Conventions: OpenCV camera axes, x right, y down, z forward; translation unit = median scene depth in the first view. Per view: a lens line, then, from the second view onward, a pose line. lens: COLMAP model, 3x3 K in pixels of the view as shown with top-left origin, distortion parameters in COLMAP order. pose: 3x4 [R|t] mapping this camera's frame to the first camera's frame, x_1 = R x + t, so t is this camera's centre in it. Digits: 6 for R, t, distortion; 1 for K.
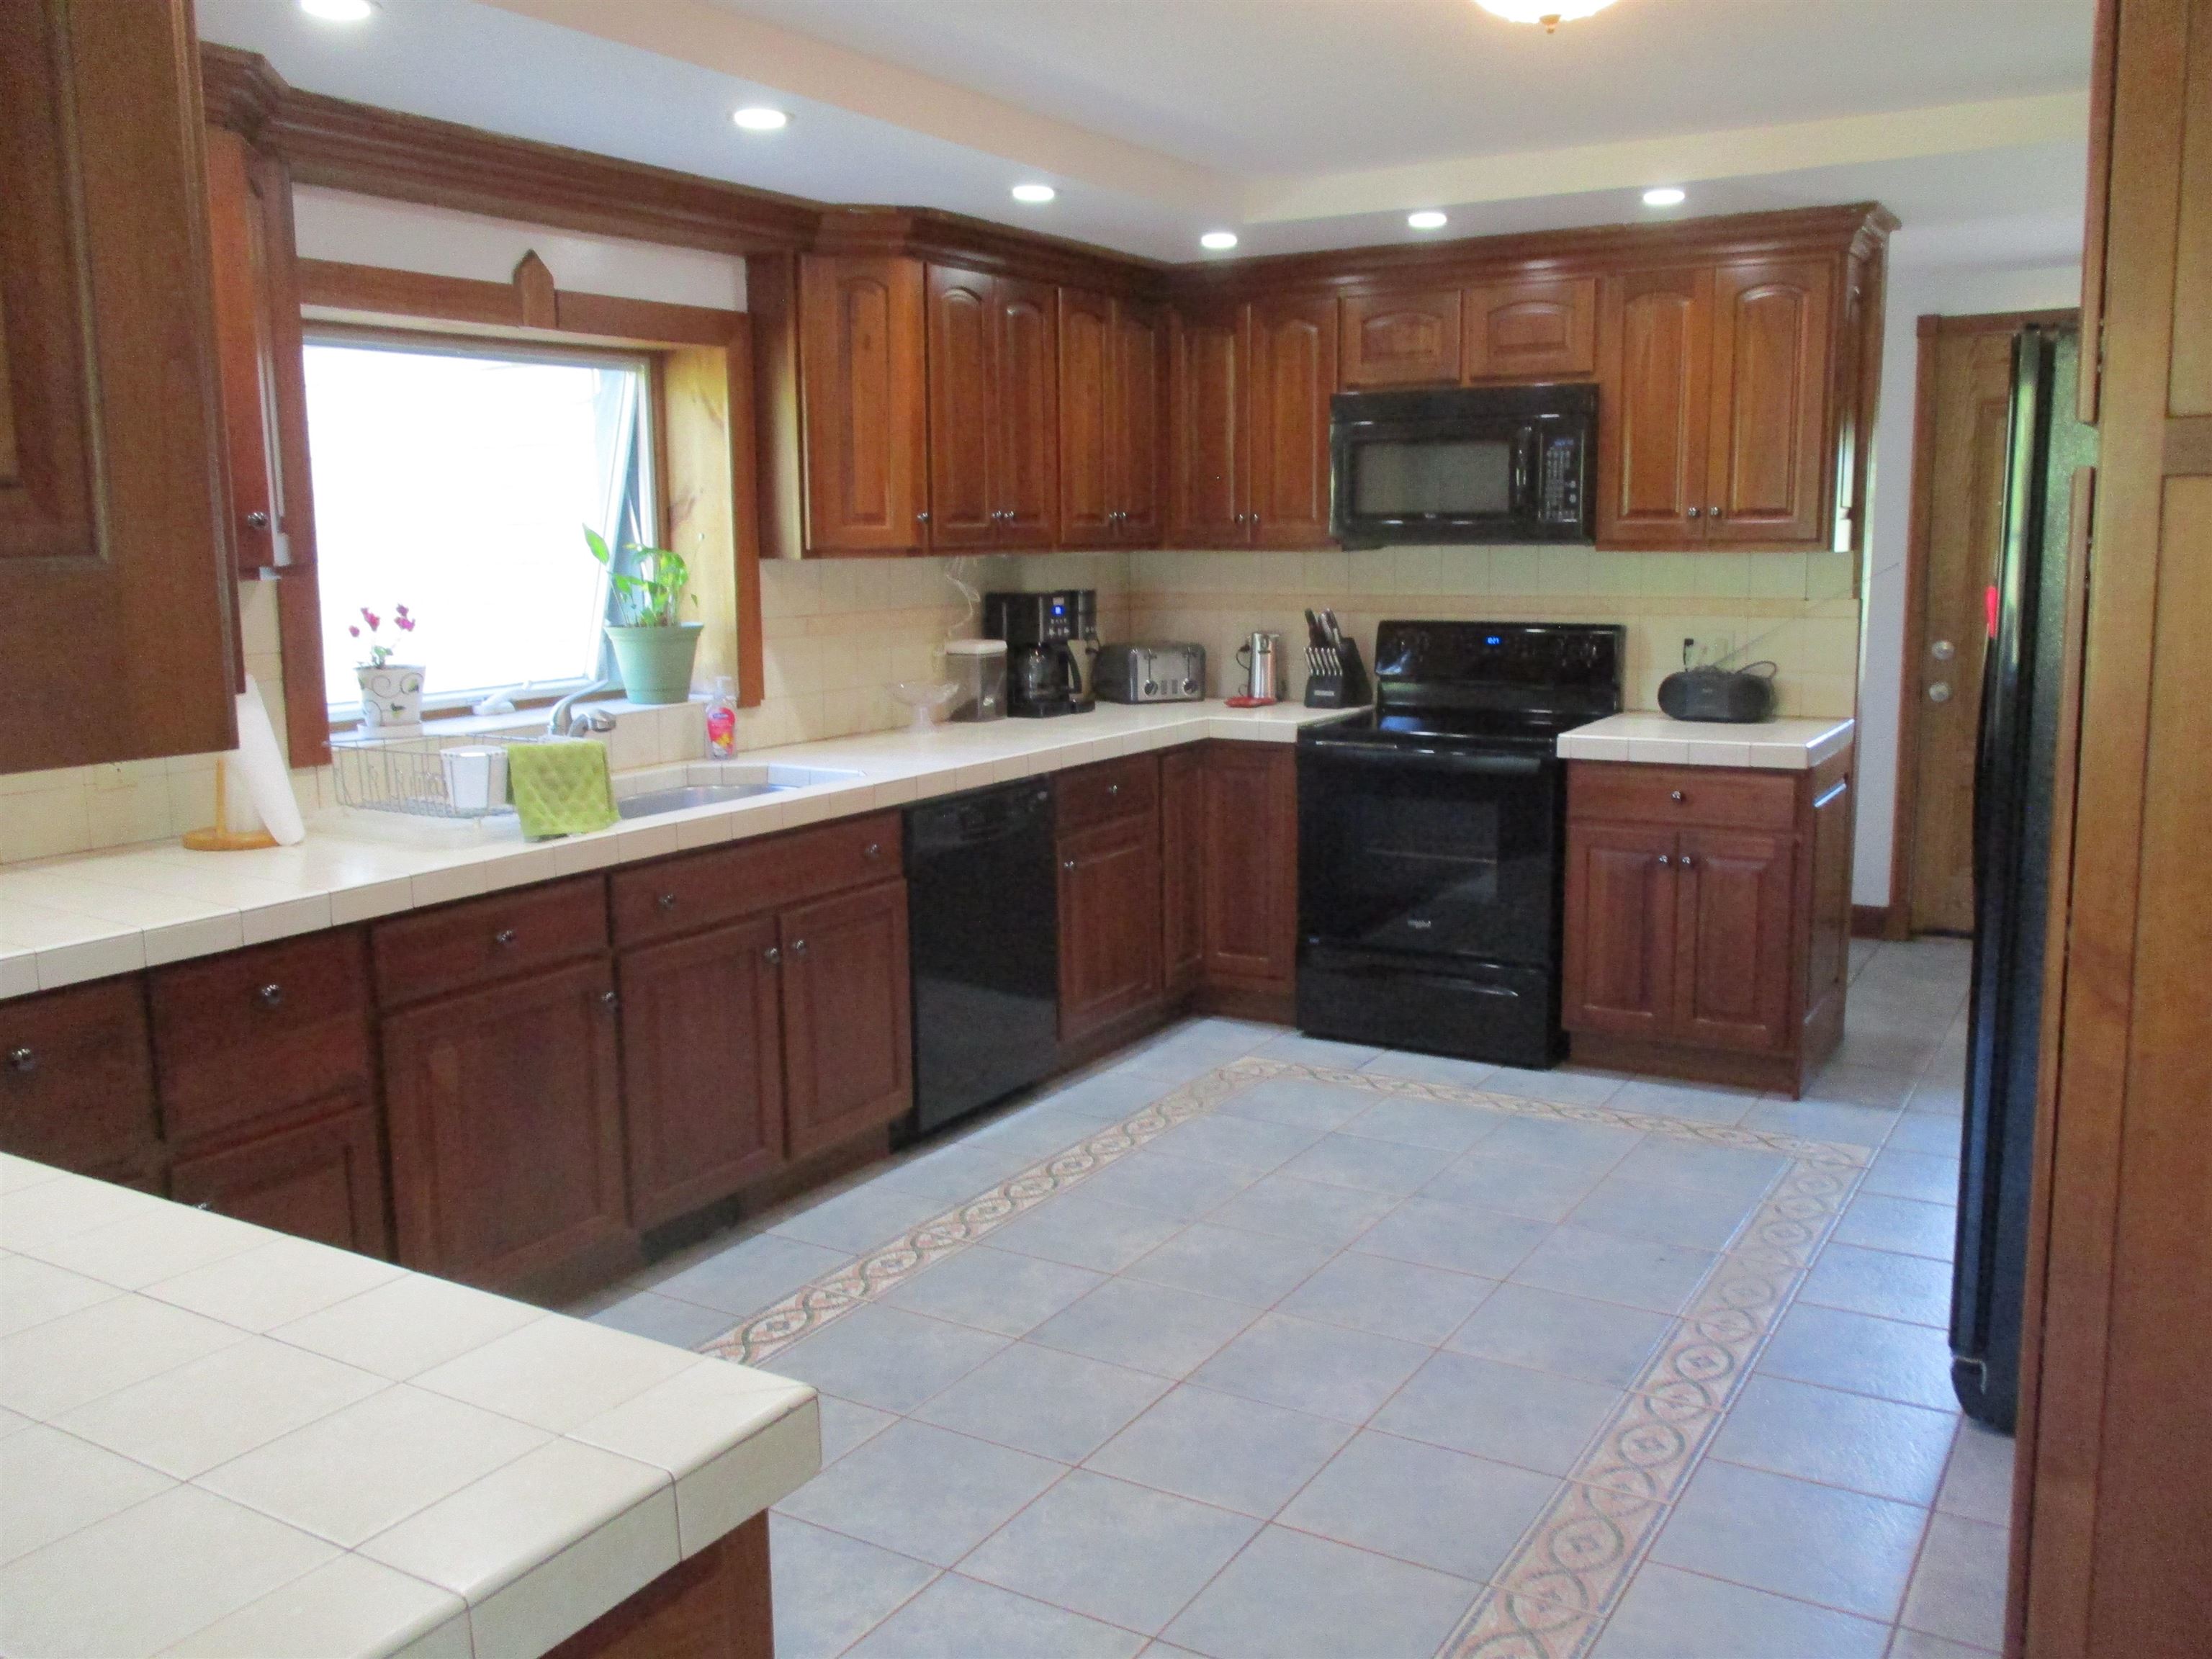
lens RADIAL K [[1871.1, 0, 1107.7], [0, 1871.1, 825.0], [0, 0, 1]] dist [-0.038445, 0.021302]
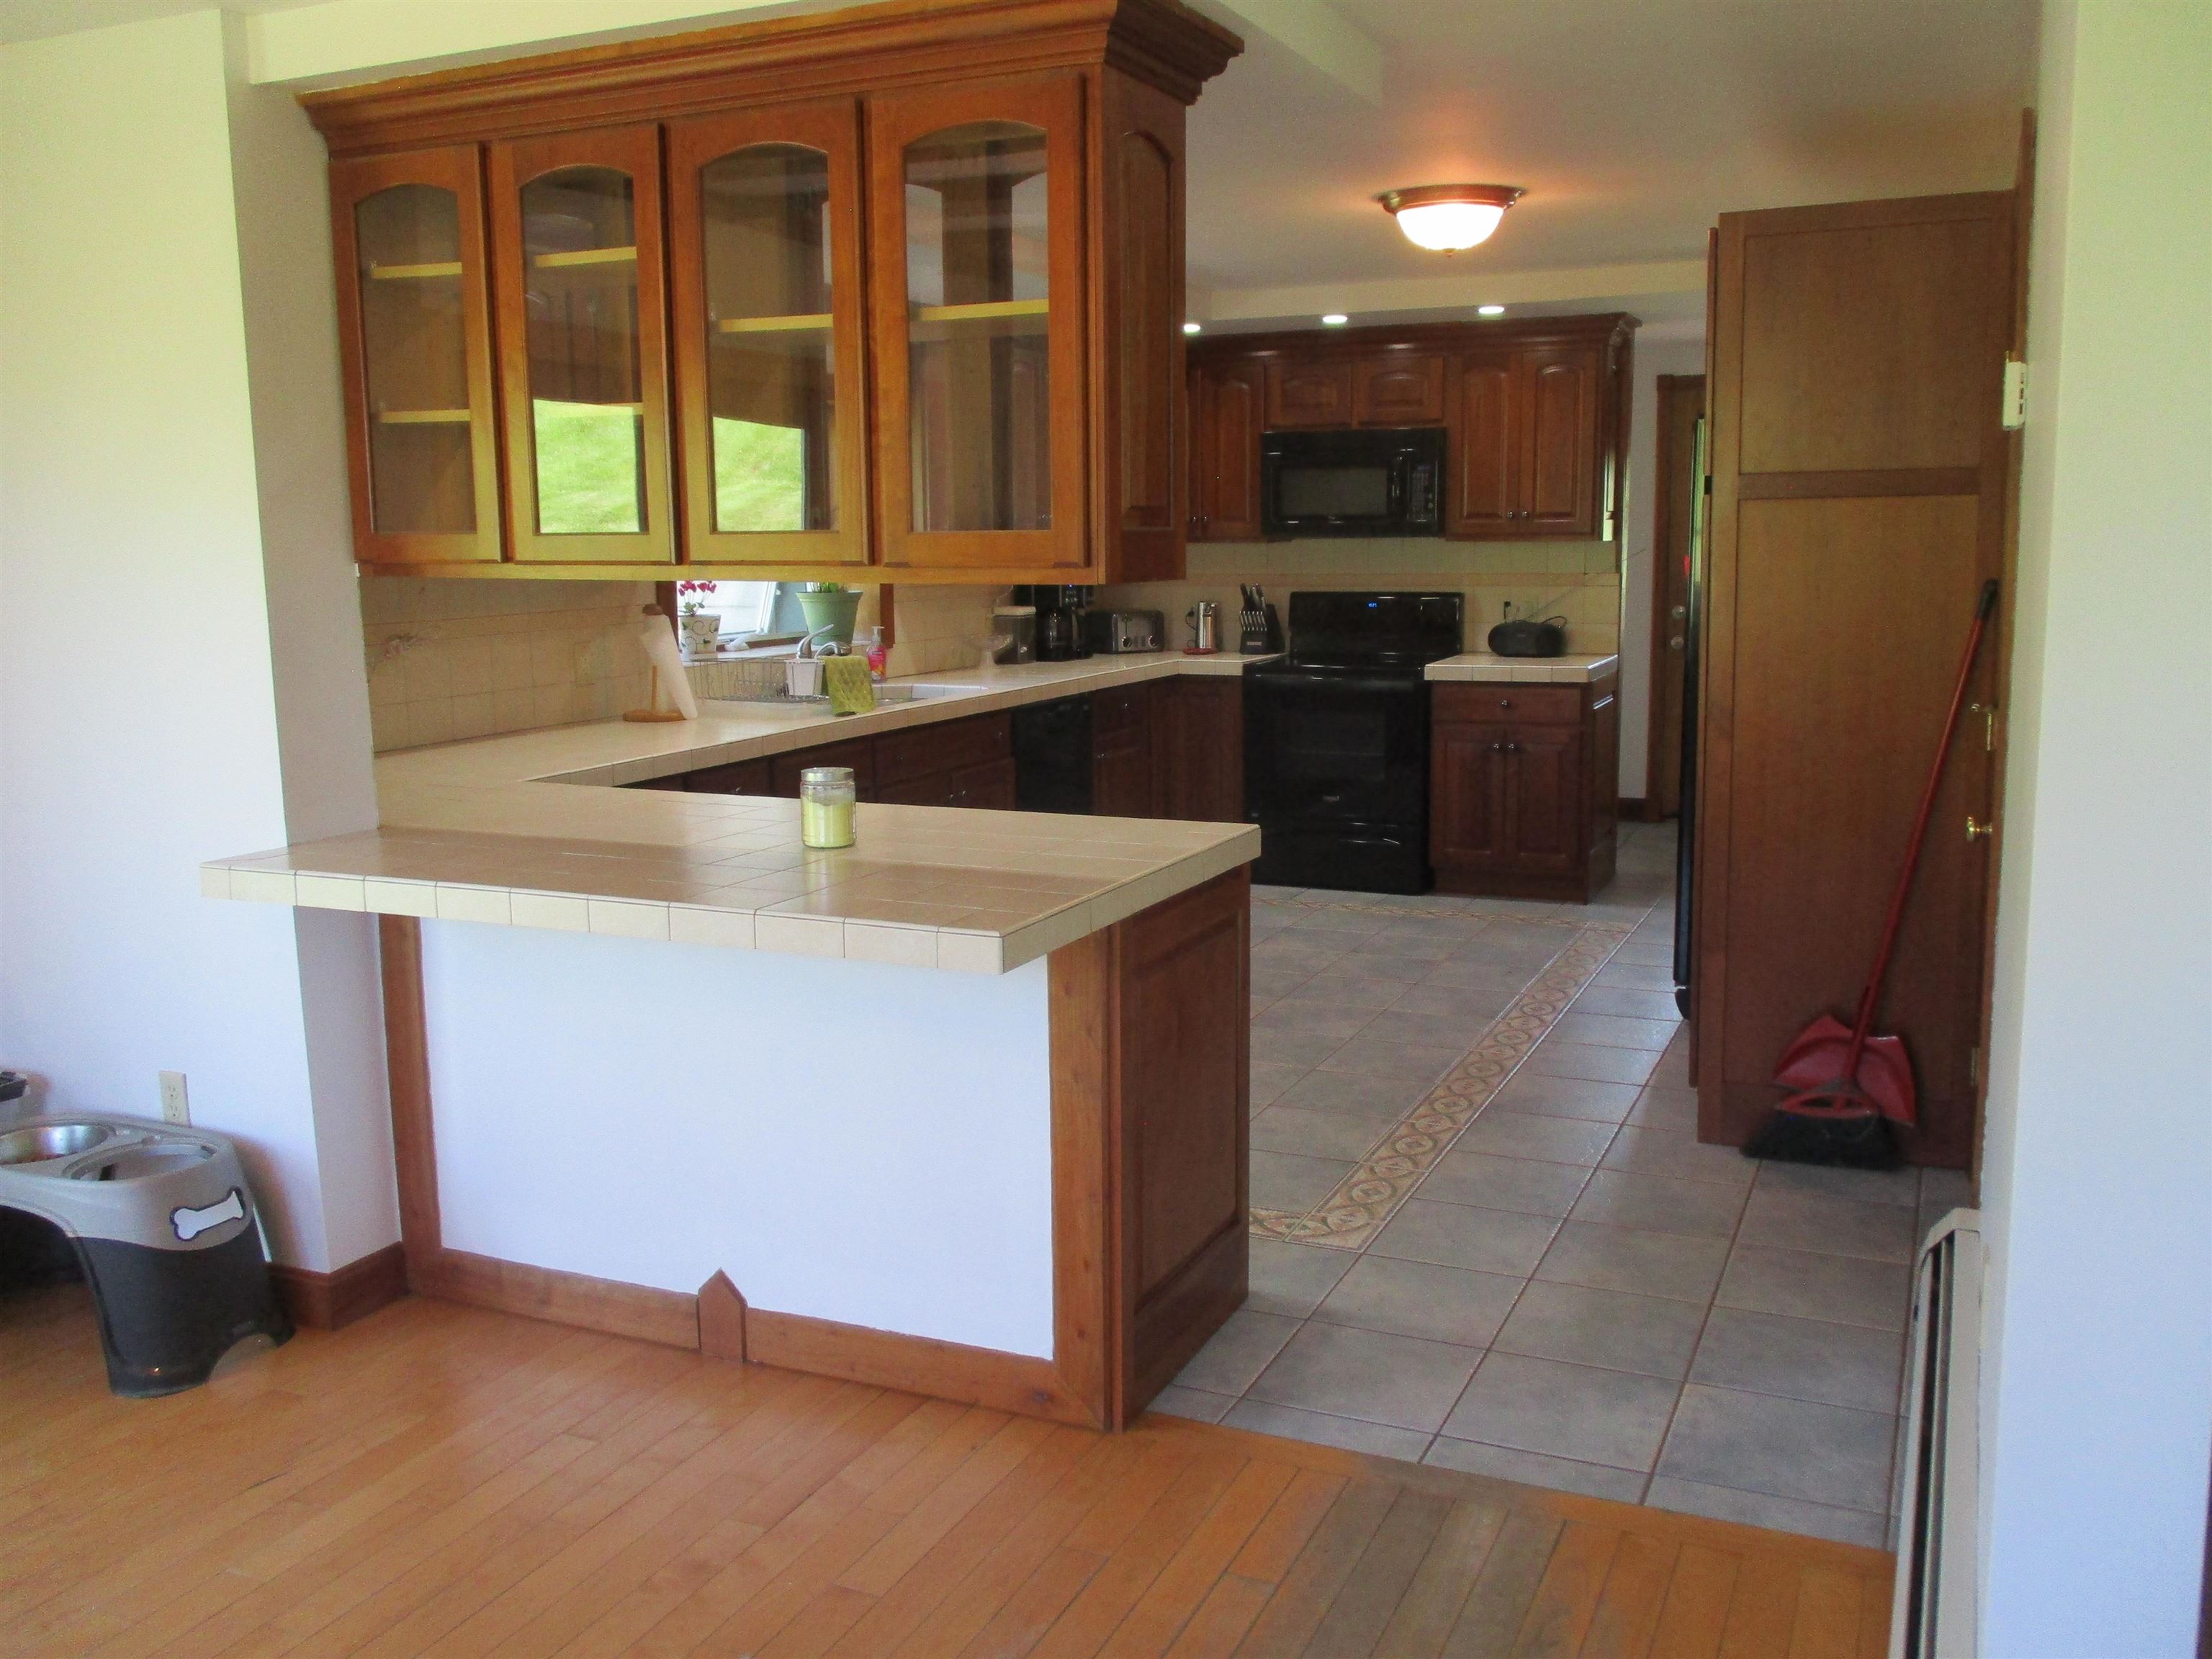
lens RADIAL K [[1871.1, 0, 1109.6], [0, 1871.1, 826.7], [0, 0, 1]] dist [-0.038445, 0.021302]
pose [[0.993673, -0.018863, 0.110717, -0.169109], [0.018910, 0.999821, 0.000623, 0.072251], [-0.110709, 0.001475, 0.993852, -0.434163]]
